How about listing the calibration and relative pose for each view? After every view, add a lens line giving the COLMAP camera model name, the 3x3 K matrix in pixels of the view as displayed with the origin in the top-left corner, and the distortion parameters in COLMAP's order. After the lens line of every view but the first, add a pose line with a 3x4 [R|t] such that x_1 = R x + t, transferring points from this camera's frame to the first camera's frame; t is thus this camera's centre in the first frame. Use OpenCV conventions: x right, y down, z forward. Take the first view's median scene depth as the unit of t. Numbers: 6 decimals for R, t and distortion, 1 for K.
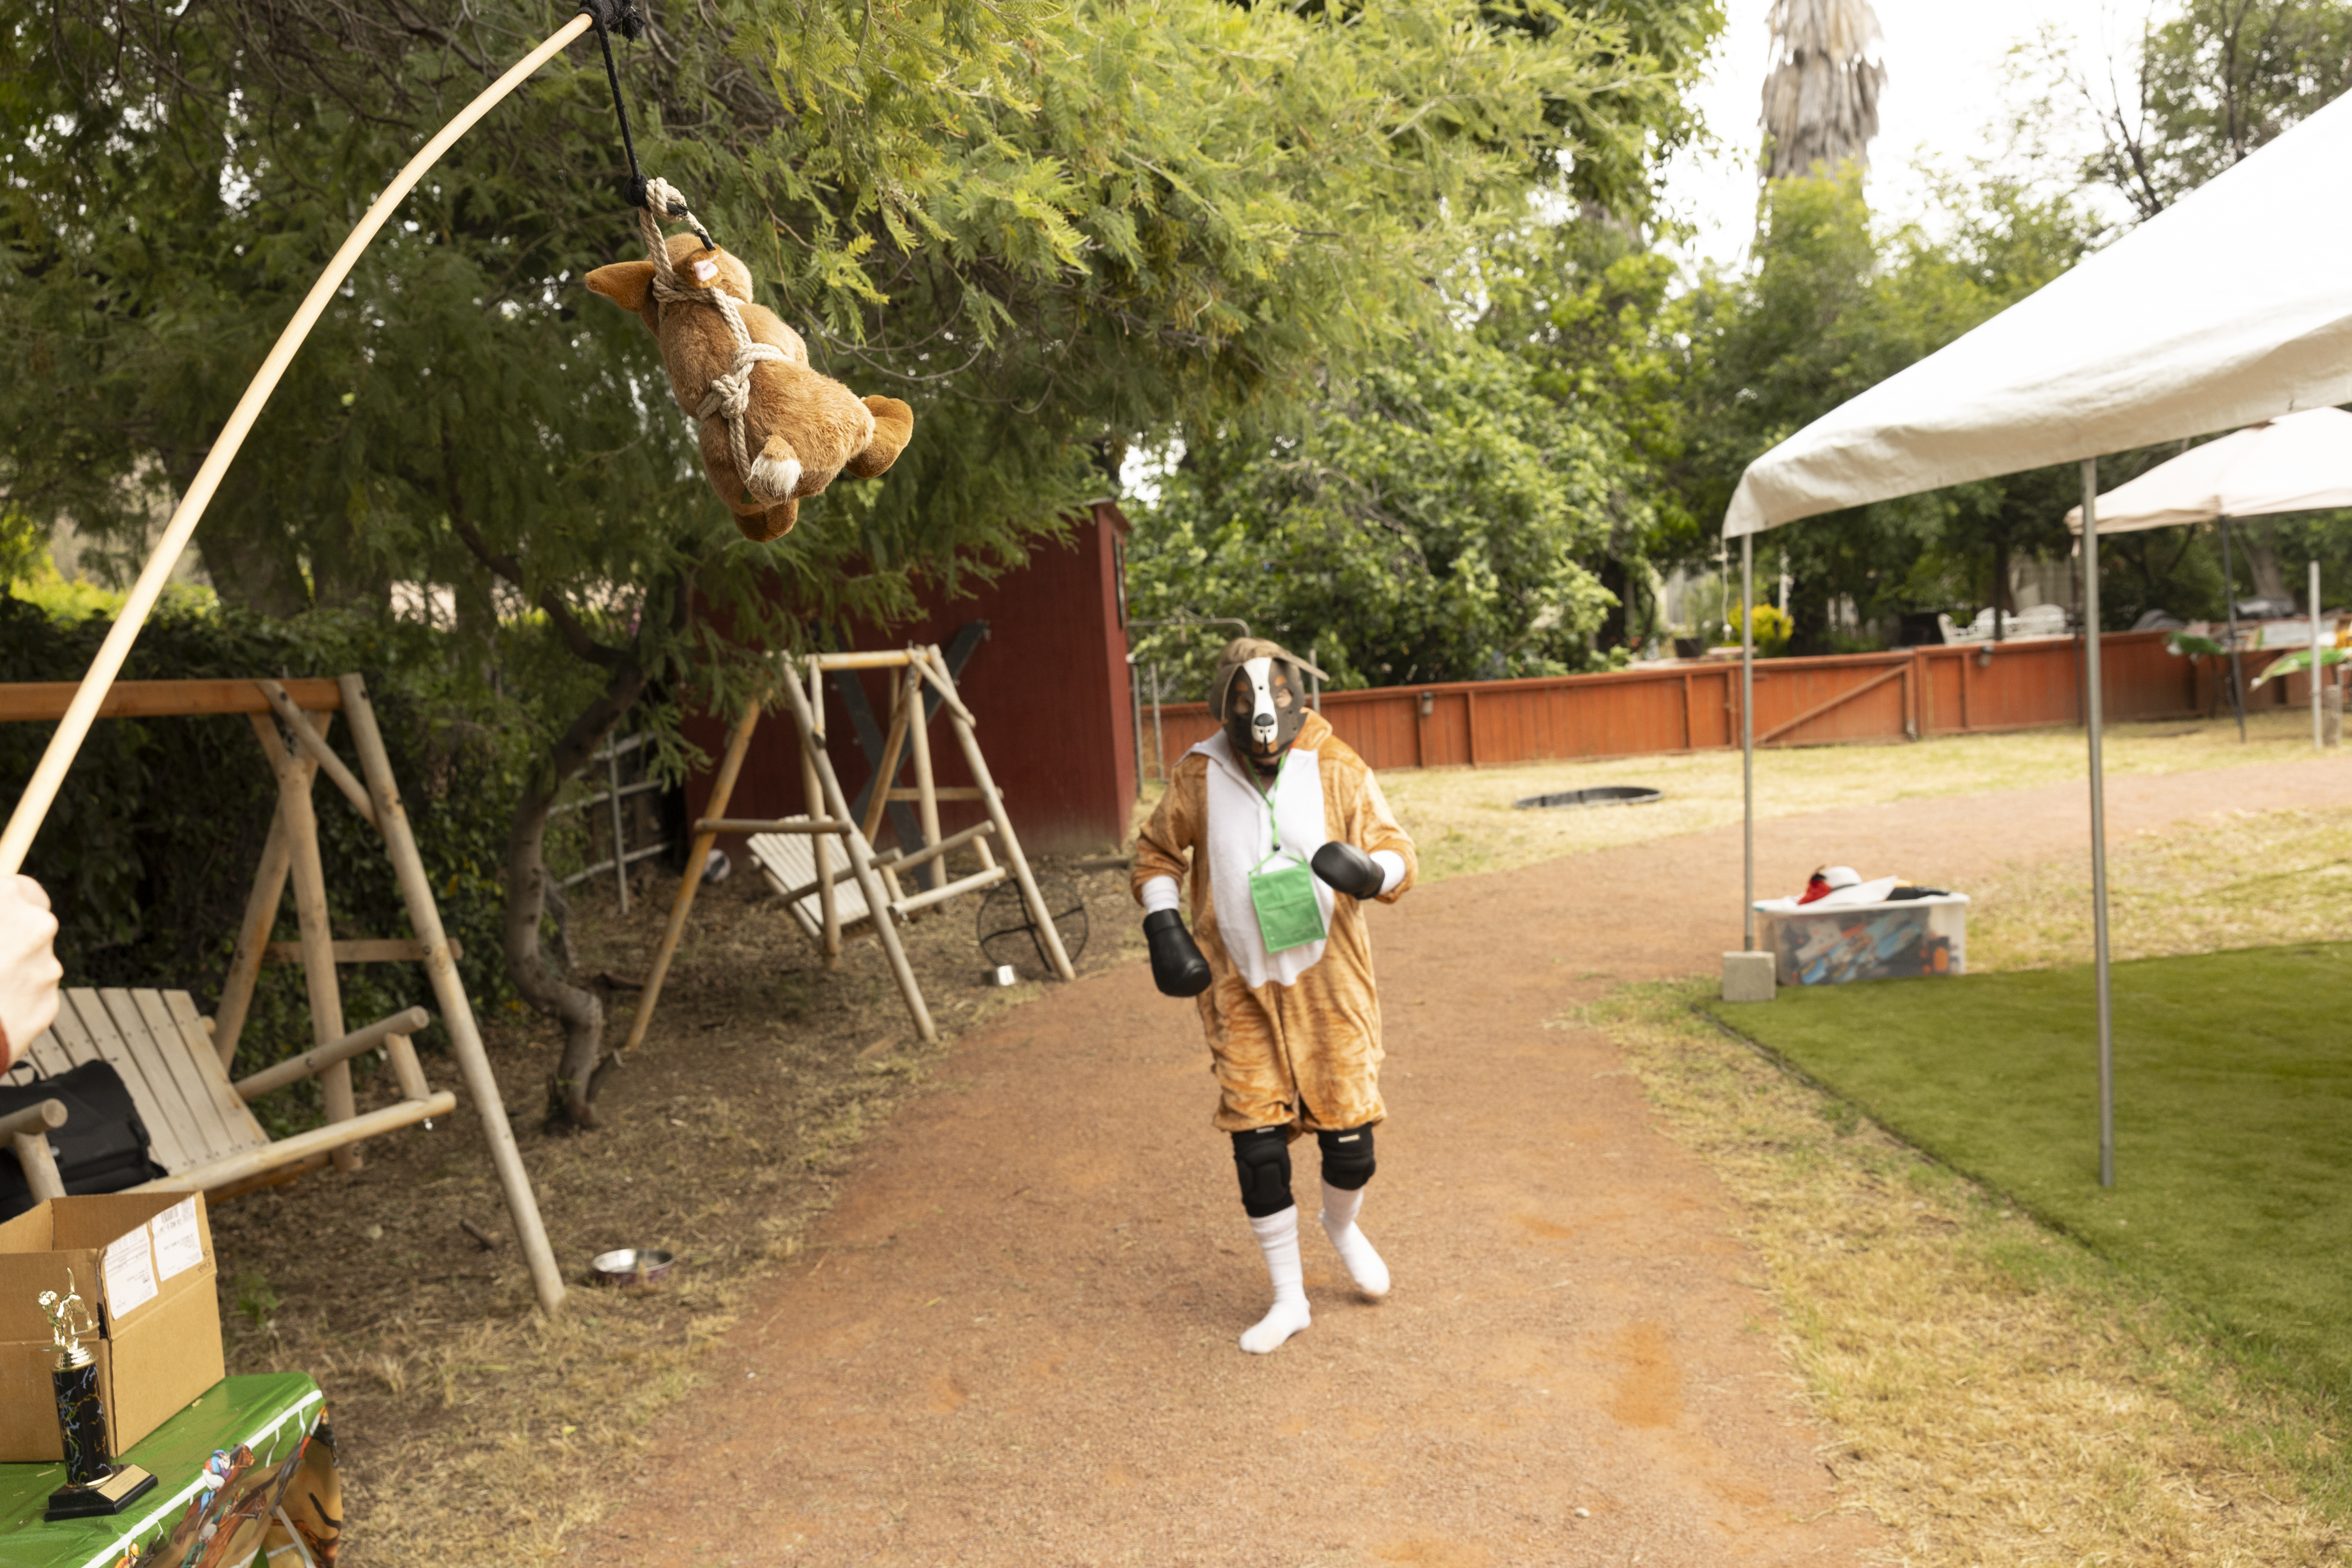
lens RADIAL K [[2225.0, 0, 1130.3], [0, 2225.0, 784.0], [0, 0, 1]] dist [-0.053234, 0.120383]
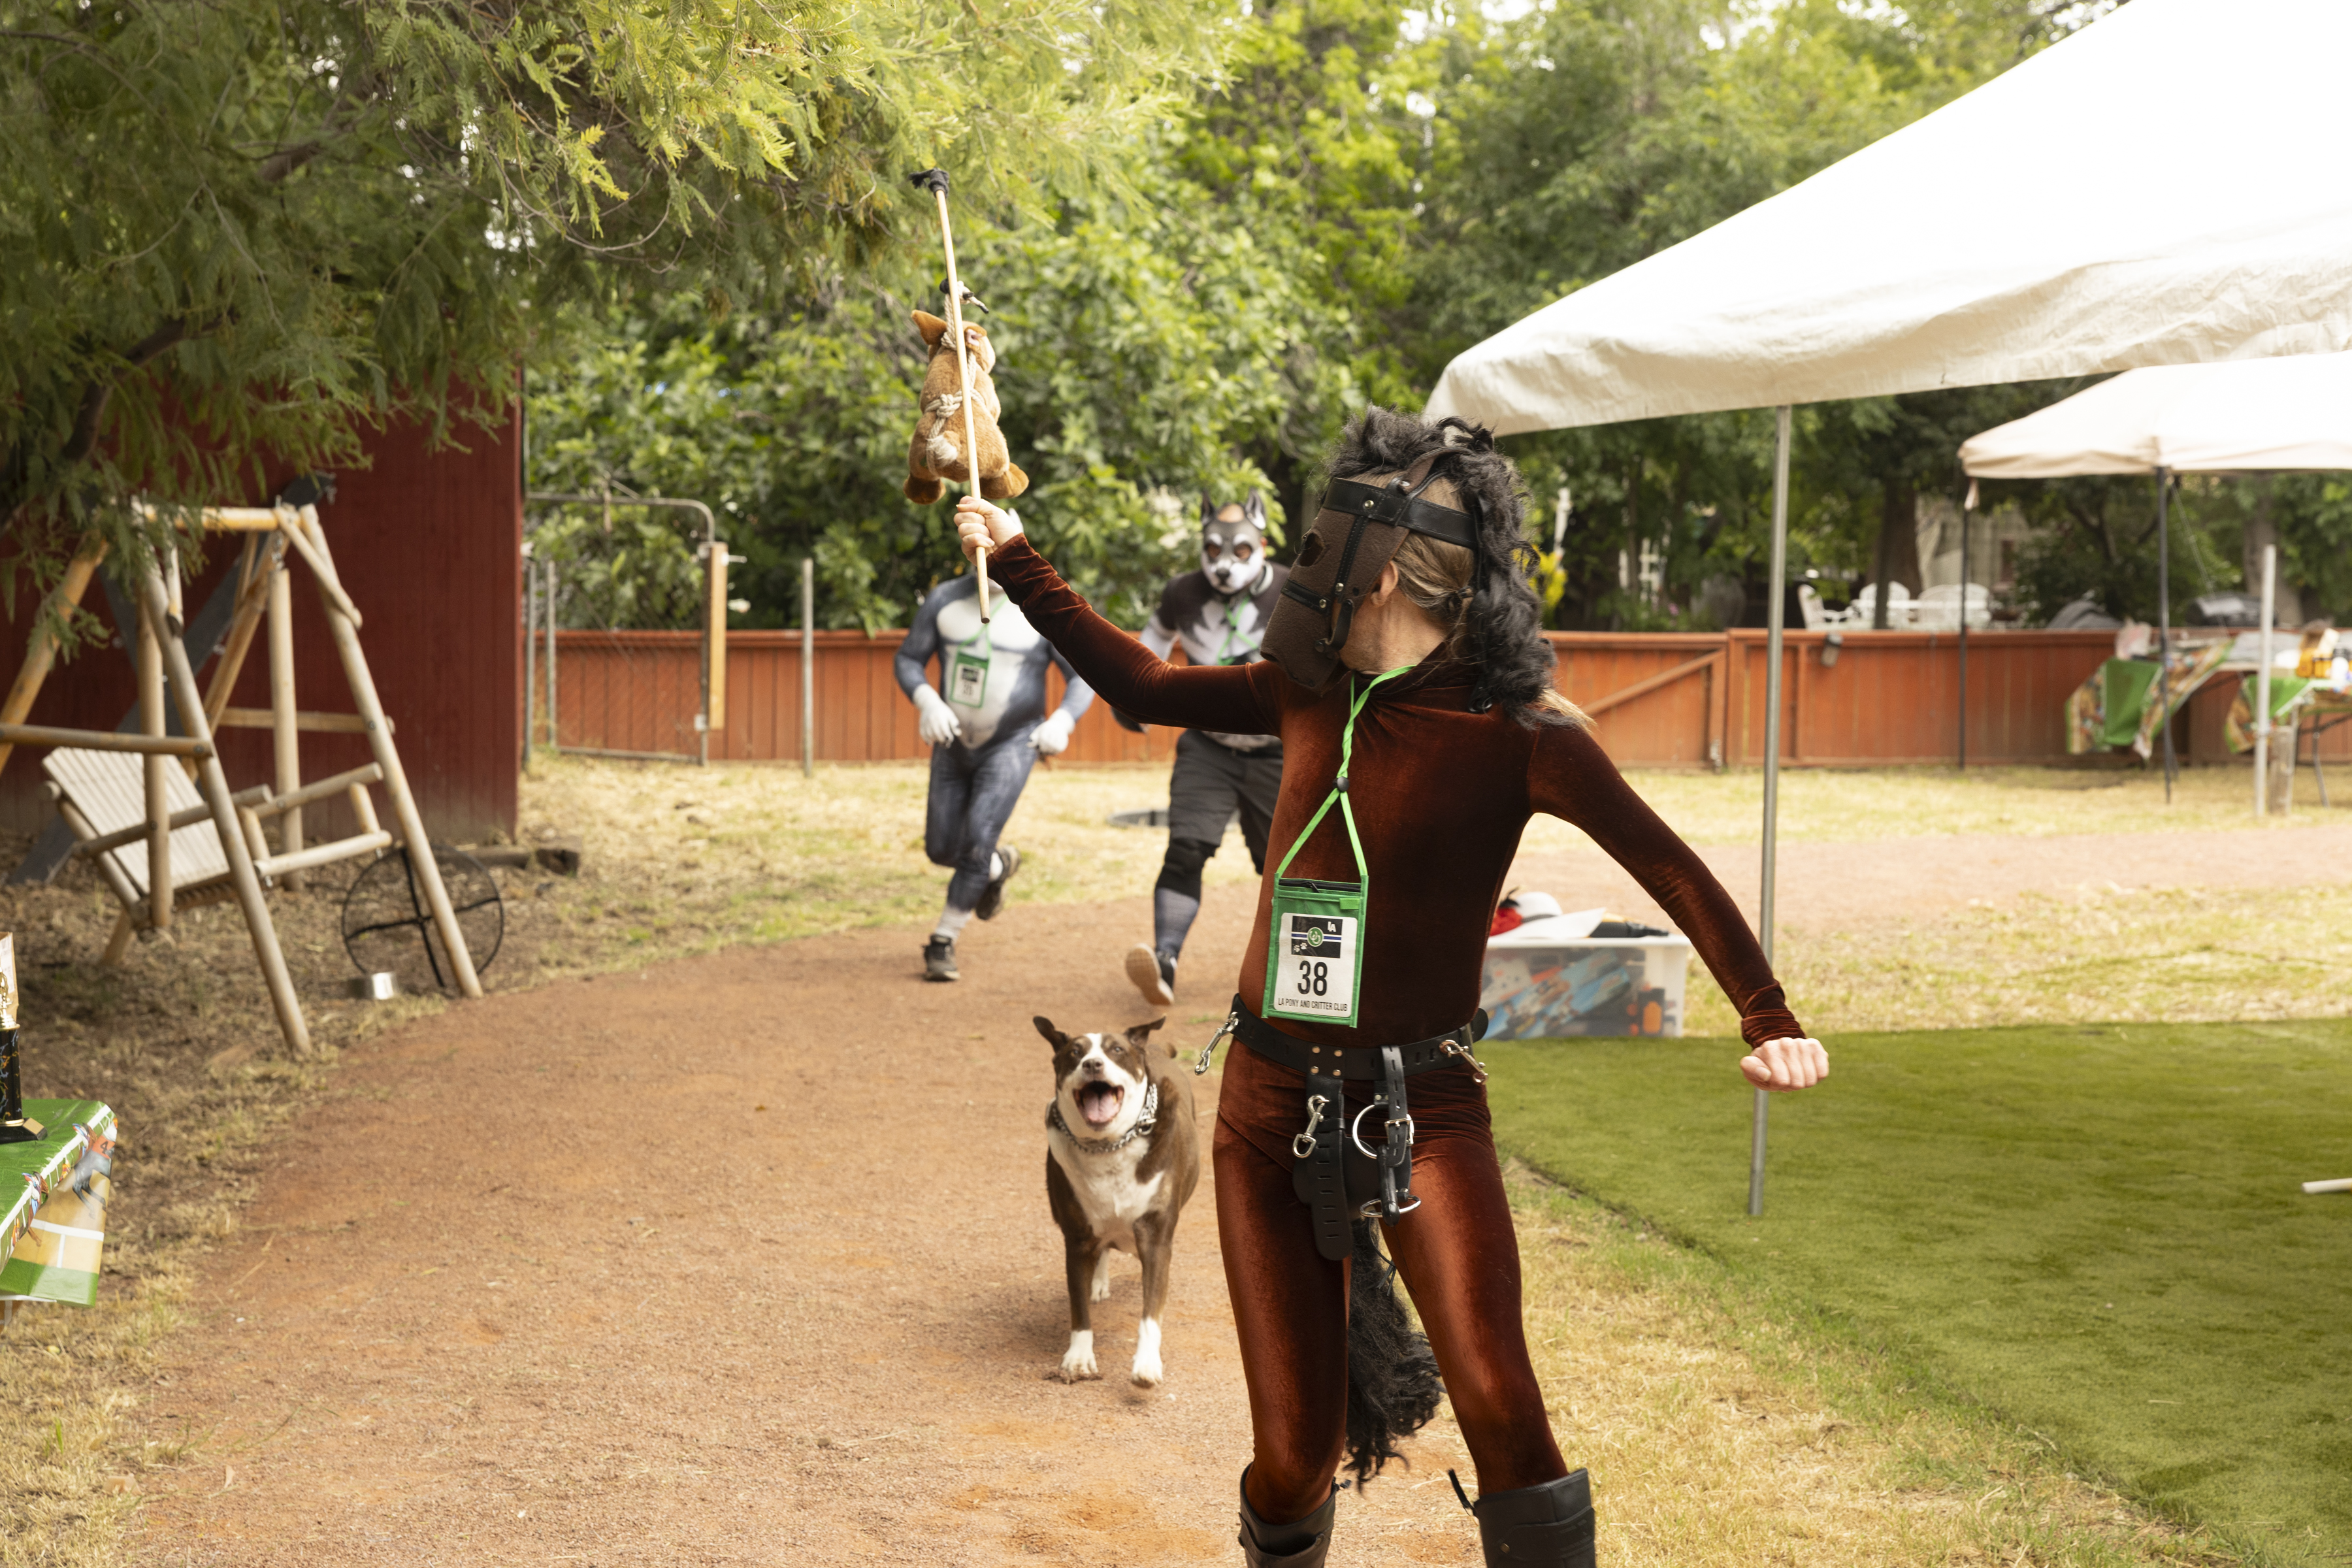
lens RADIAL K [[4064.4, 0, 1178.1], [0, 4064.4, 783.4], [0, 0, 1]] dist [0.051962, 0.071650]
pose [[0.979395, 0.069002, 0.189802, -0.056935], [-0.067492, 0.997616, -0.014417, 0.023564], [-0.190344, 0.001309, 0.981717, -0.290690]]
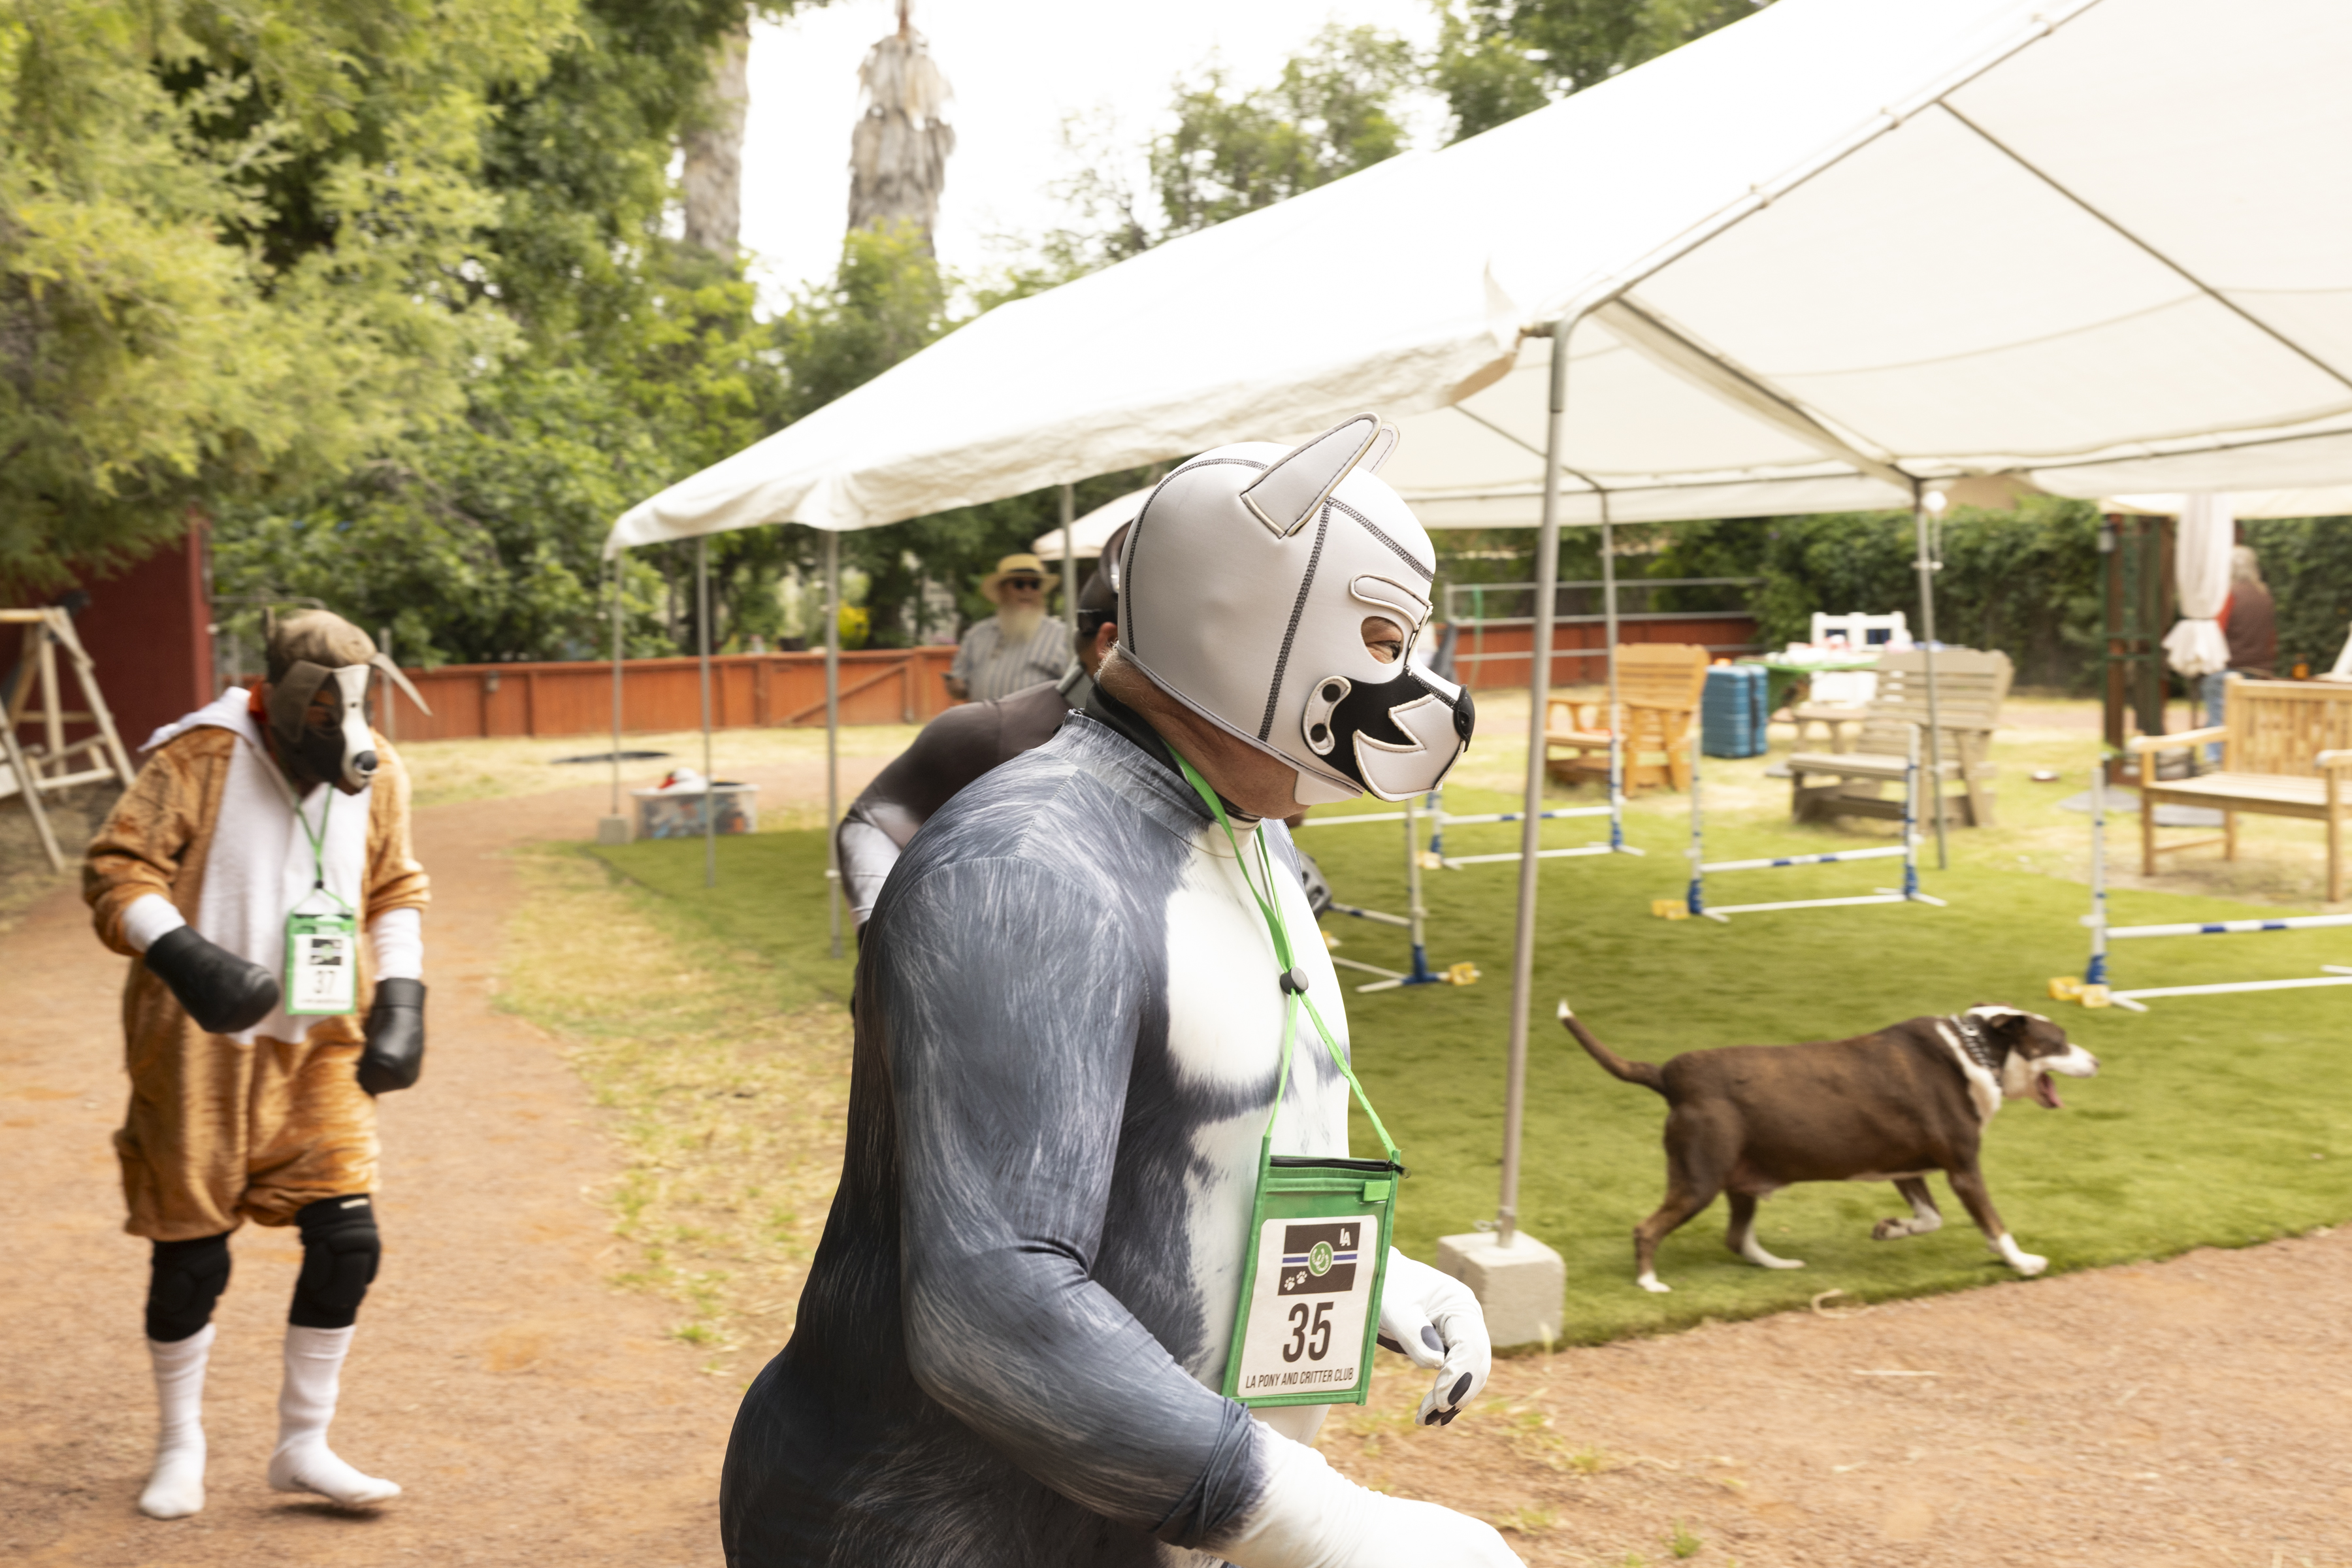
lens RADIAL K [[2601.7, 0, 1179.4], [0, 2601.7, 737.7], [0, 0, 1]] dist [0.006385, 0.009348]
pose [[0.937673, 0.024839, 0.346631, 0.003725], [-0.015244, 0.999422, -0.030382, 0.055111], [-0.347185, 0.023204, 0.937509, -0.729301]]
